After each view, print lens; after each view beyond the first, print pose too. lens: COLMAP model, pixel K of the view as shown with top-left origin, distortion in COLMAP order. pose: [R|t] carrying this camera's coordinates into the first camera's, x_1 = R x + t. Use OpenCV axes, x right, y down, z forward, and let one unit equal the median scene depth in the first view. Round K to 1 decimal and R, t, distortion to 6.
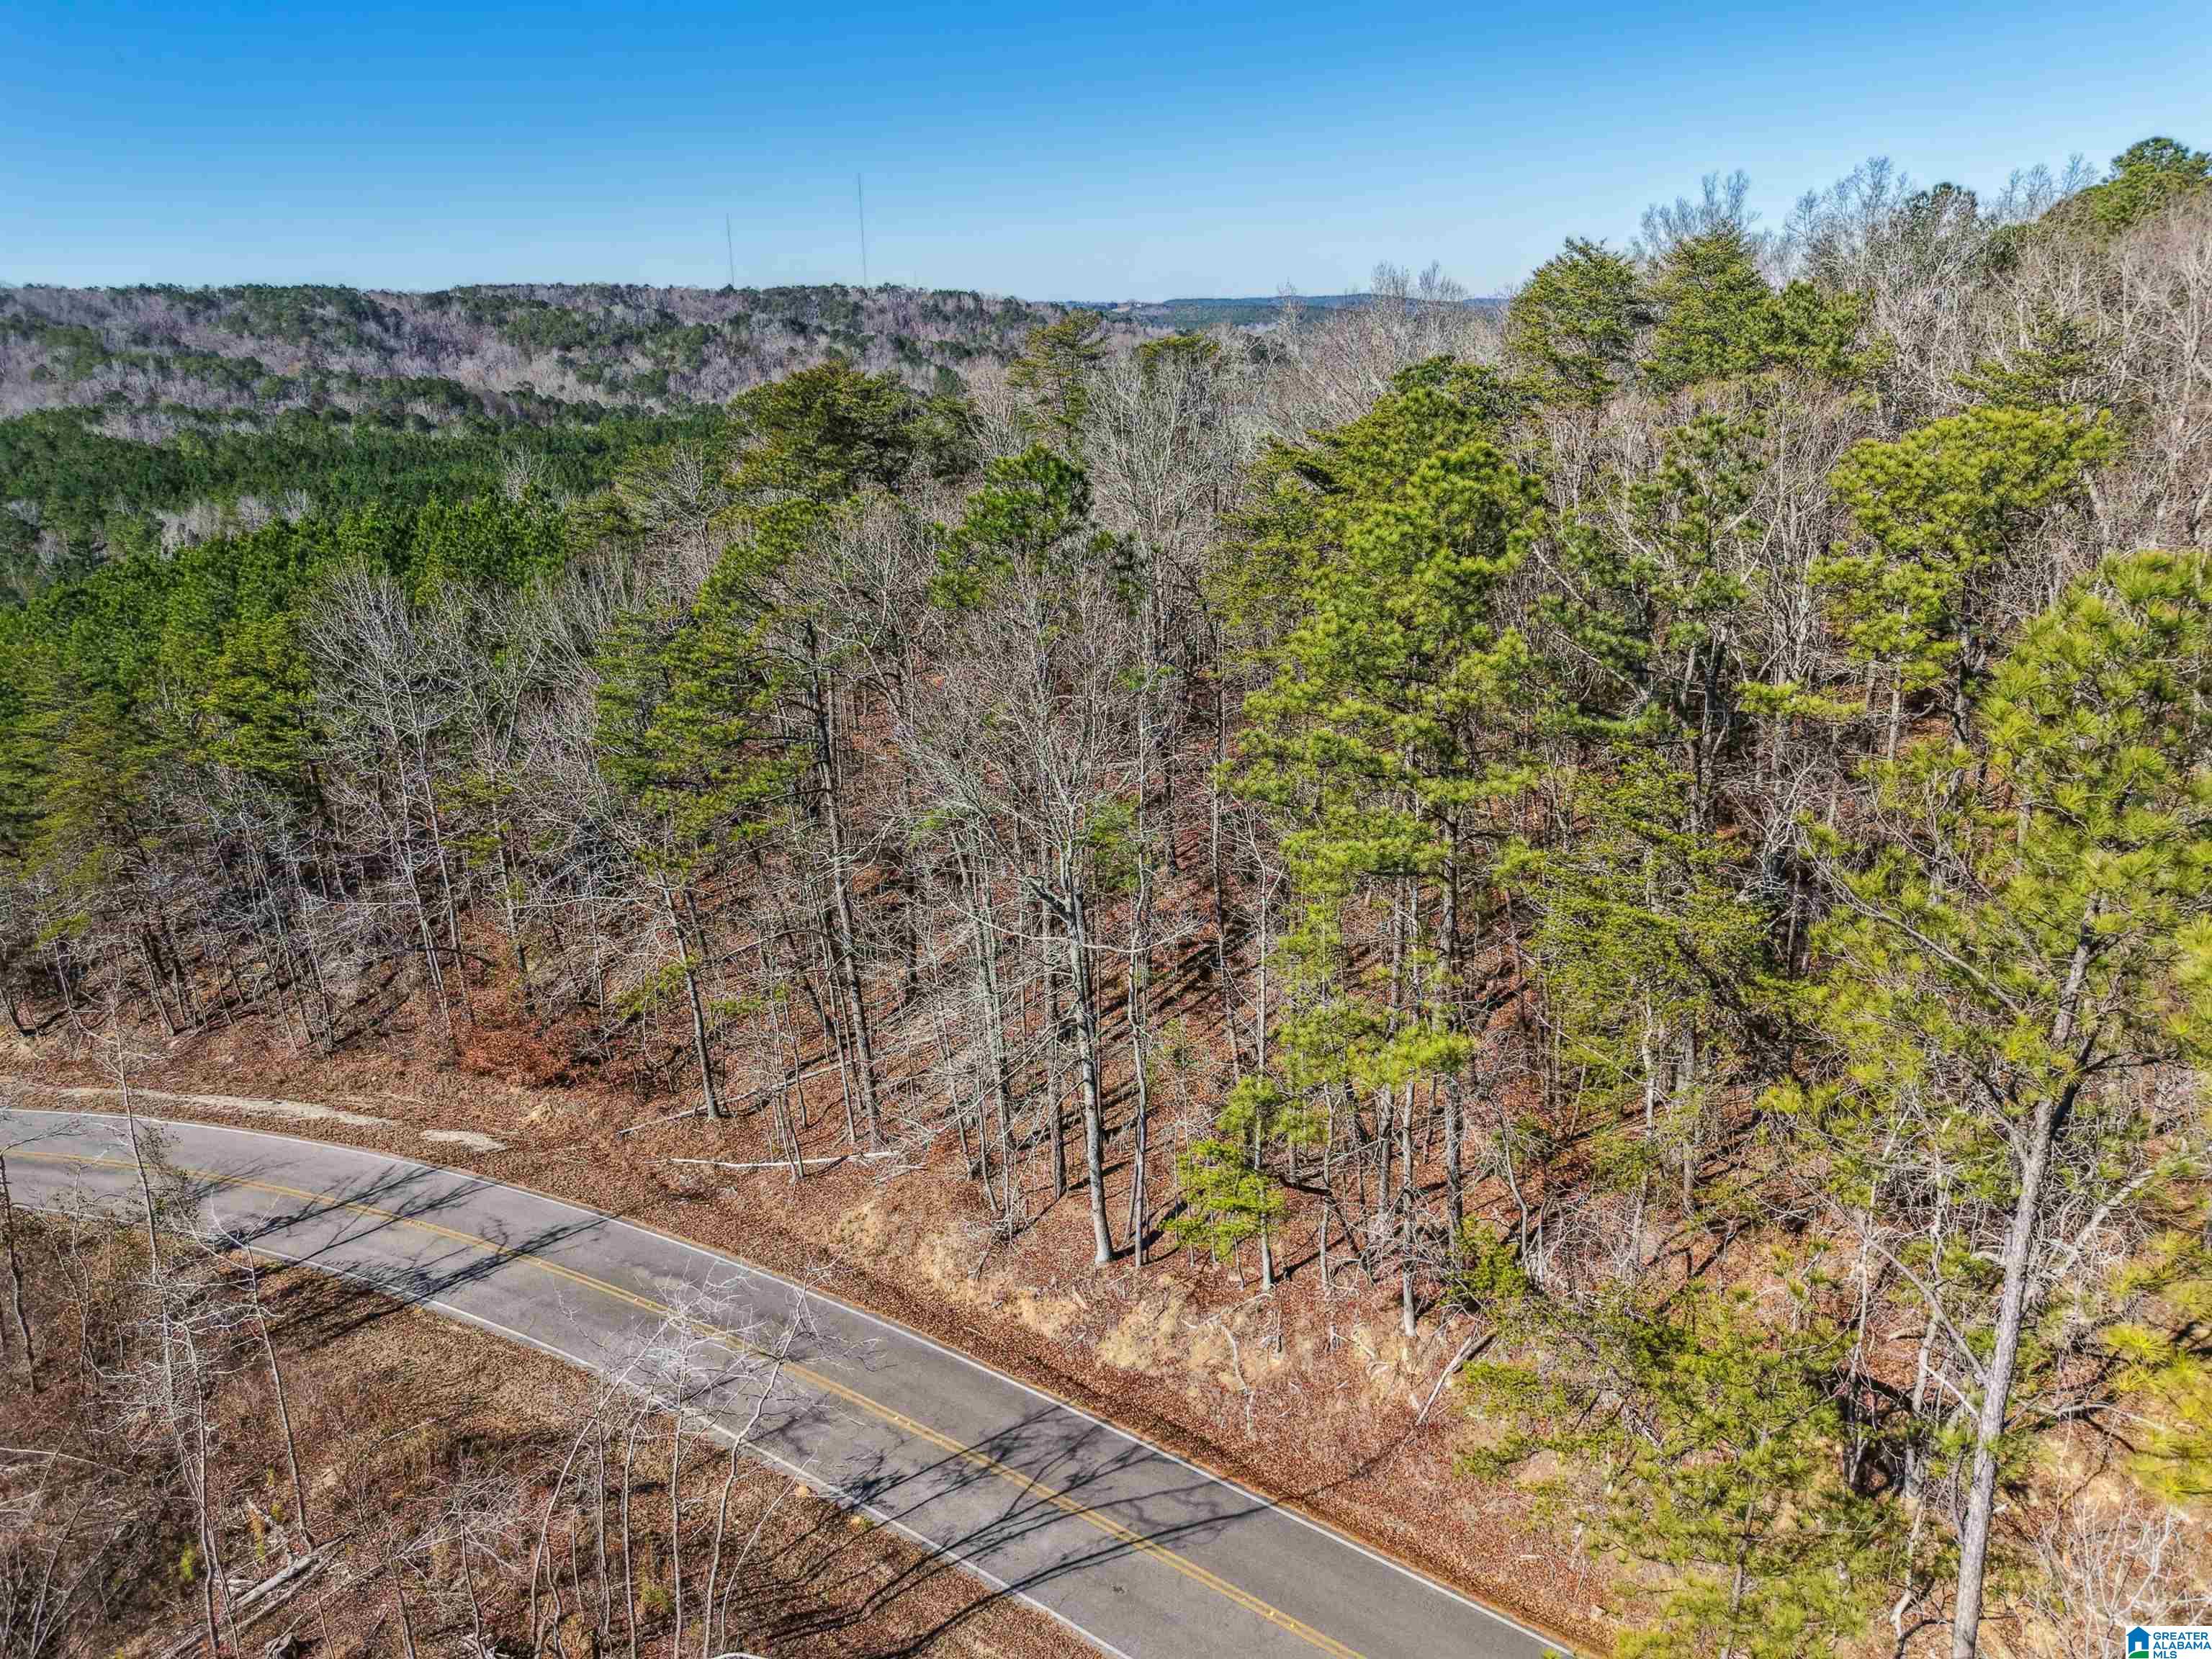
lens RADIAL K [[1494.7, 0, 1105.0], [0, 1494.7, 828.5], [0, 0, 1]] dist [0.009692, -0.005167]
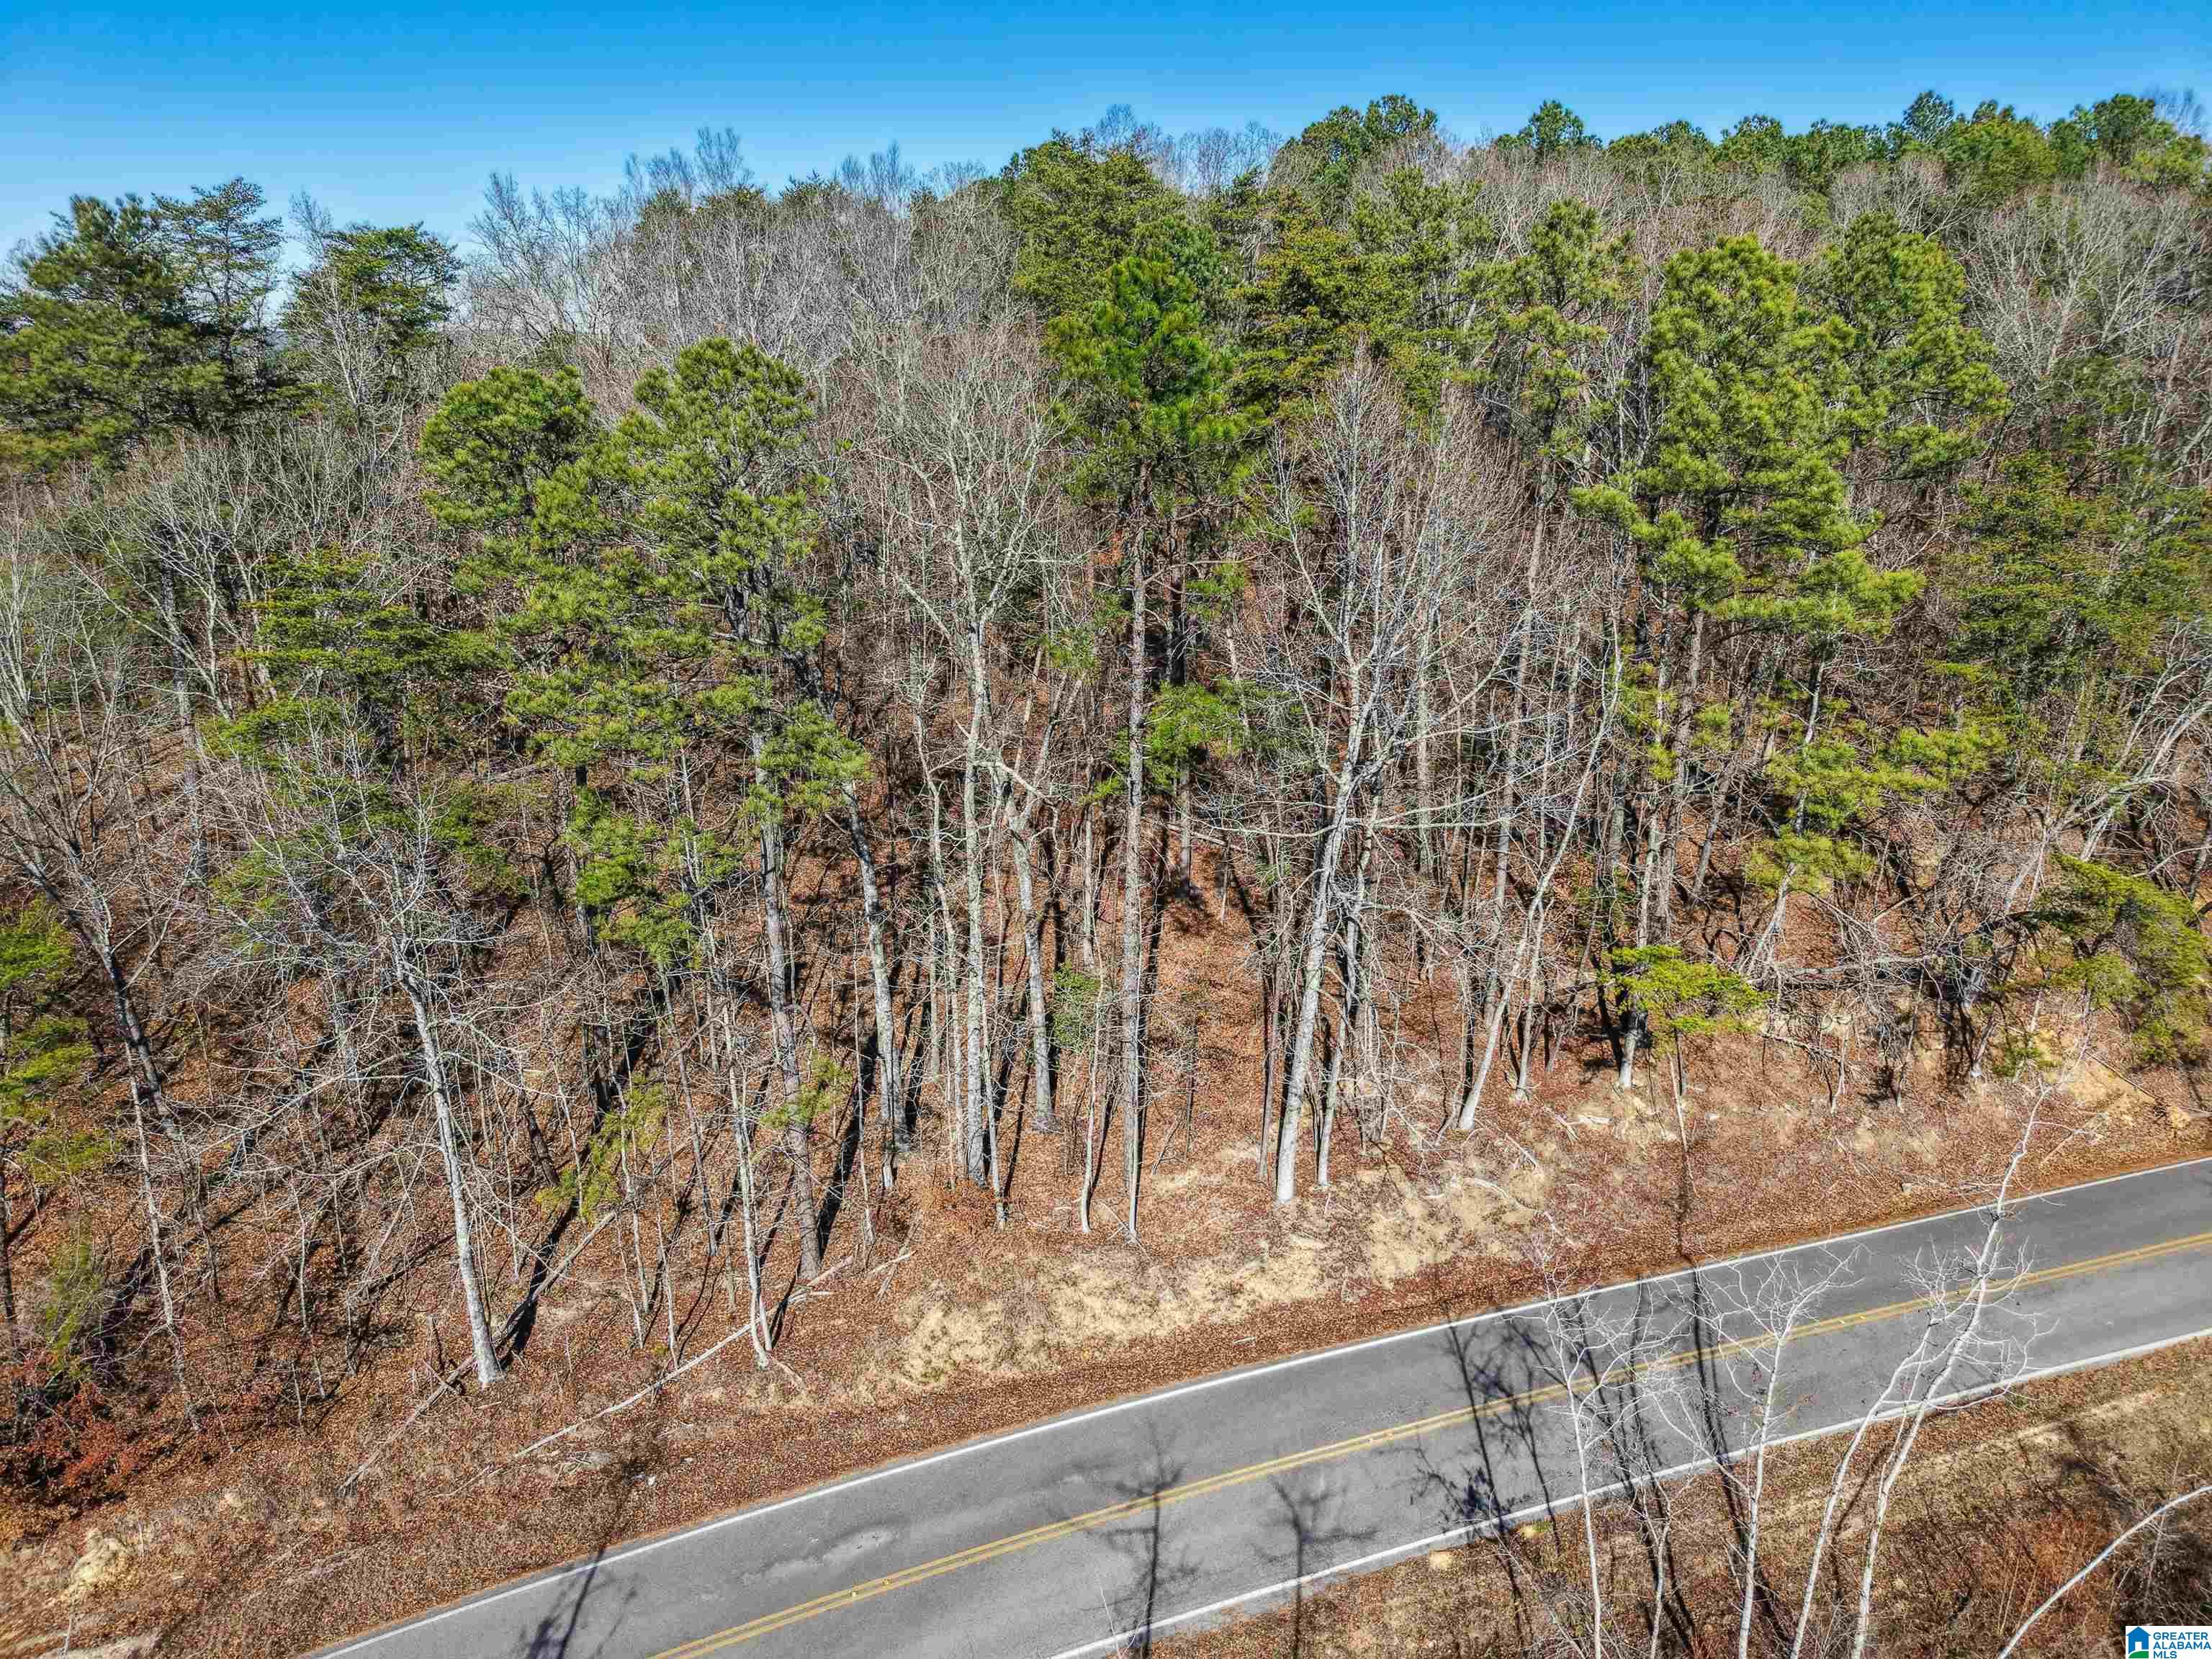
lens RADIAL K [[1494.7, 0, 1102.7], [0, 1494.7, 830.3], [0, 0, 1]] dist [0.009692, -0.005167]
pose [[0.593833, -0.238847, 0.768319, -0.771441], [0.236054, 0.964619, 0.117425, -0.051824], [-0.769182, 0.111634, 0.629204, 0.572113]]
